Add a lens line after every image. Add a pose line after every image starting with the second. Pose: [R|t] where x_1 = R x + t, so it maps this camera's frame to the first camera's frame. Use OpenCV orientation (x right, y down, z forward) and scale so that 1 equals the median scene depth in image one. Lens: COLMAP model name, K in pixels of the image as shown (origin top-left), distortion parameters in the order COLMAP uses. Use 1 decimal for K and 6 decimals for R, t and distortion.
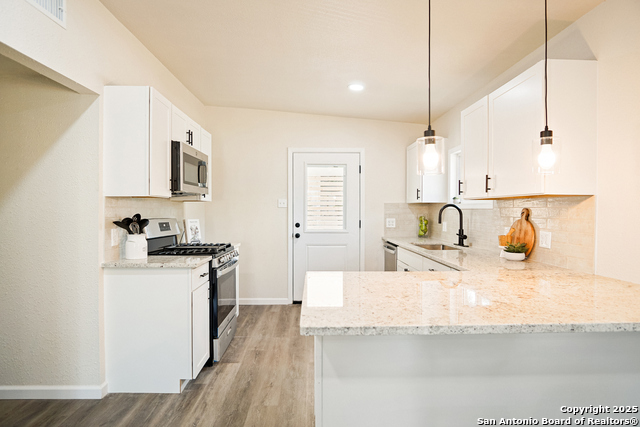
lens RADIAL K [[346.6, 0, 319.6], [0, 346.6, 213.5], [0, 0, 1]] dist [-0.002201, -0.000338]
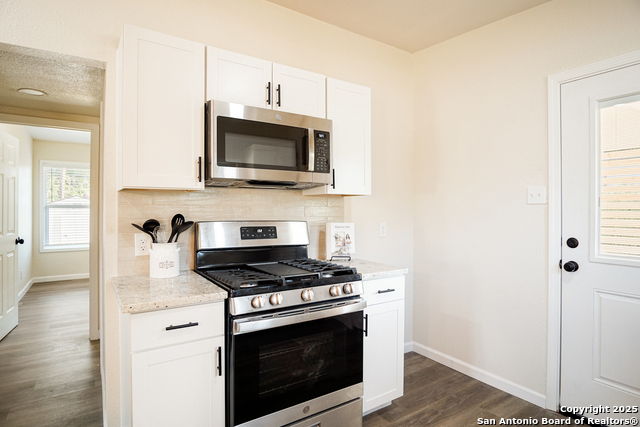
lens RADIAL K [[346.6, 0, 322.3], [0, 346.6, 212.3], [0, 0, 1]] dist [-0.002201, -0.000338]
pose [[0.541950, 0.005940, -0.840390, 0.154006], [-0.009503, 0.999954, 0.000939, -0.003718], [0.840357, 0.007477, 0.541982, 0.543282]]
